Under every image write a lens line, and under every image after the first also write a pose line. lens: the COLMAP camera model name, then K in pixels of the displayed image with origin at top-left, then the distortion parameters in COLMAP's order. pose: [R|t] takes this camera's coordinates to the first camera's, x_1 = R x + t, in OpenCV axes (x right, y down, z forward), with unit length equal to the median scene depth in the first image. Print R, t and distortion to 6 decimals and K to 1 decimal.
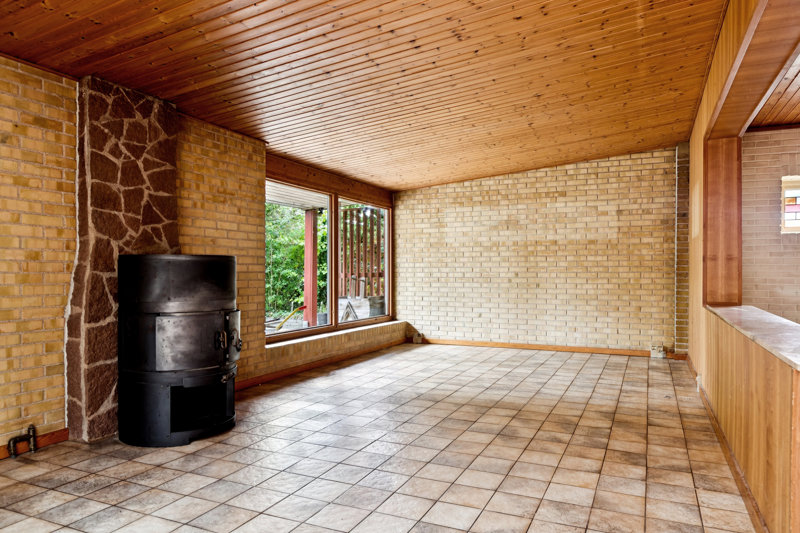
lens RADIAL K [[544.7, 0, 399.4], [0, 544.7, 285.2], [0, 0, 1]] dist [0.001560, -0.000602]
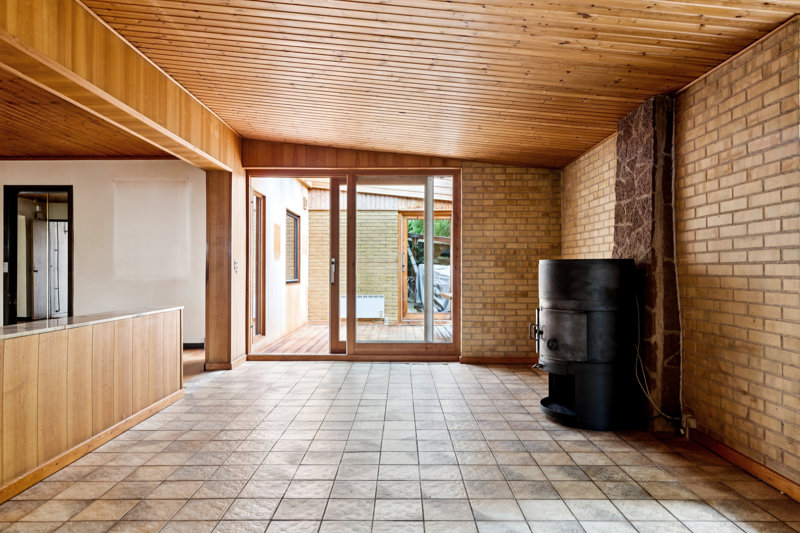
lens RADIAL K [[541.5, 0, 400.0], [0, 541.5, 266.5], [0, 0, 1]] dist [0.000329, -0.001613]
pose [[-0.910214, -0.004661, -0.414113, 0.304214], [-0.011950, 0.999816, 0.015013, -0.039054], [0.413966, 0.018614, -0.910102, 1.378713]]
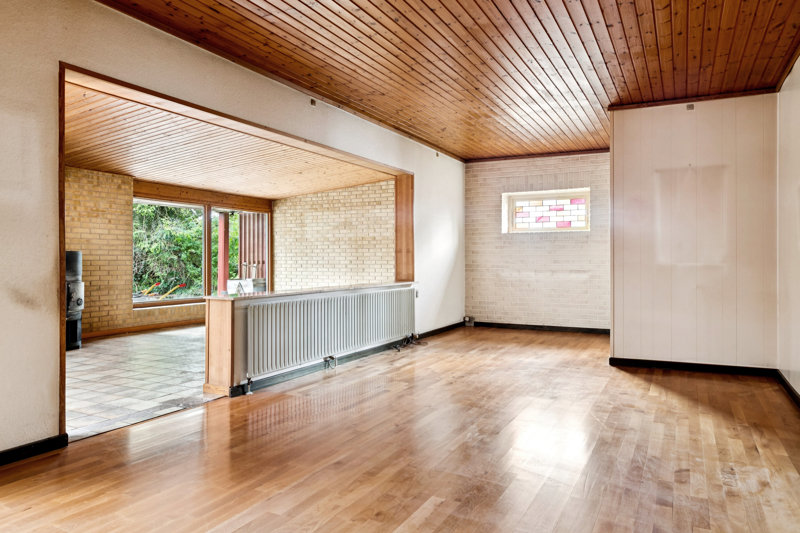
lens RADIAL K [[541.5, 0, 400.0], [0, 541.5, 266.5], [0, 0, 1]] dist [0.000329, -0.001613]
pose [[0.998910, 0.000301, -0.046683, 0.619266], [-0.000876, 0.999924, -0.012290, 0.012864], [0.046675, 0.012318, 0.998834, -0.526569]]
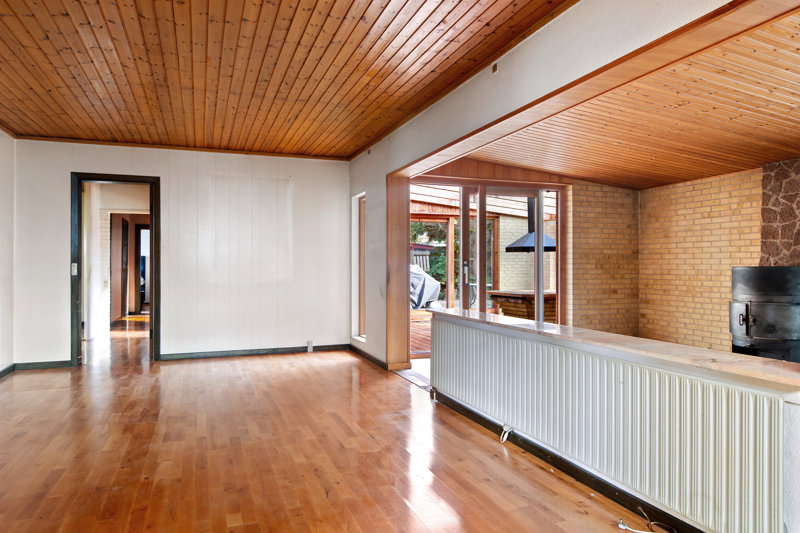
lens RADIAL K [[541.5, 0, 400.0], [0, 541.5, 266.5], [0, 0, 1]] dist [0.000329, -0.001613]
pose [[-0.705880, -0.000761, -0.708331, 1.054658], [-0.019019, 0.999659, 0.017878, -0.045541], [0.708076, 0.026092, -0.705654, 0.992983]]
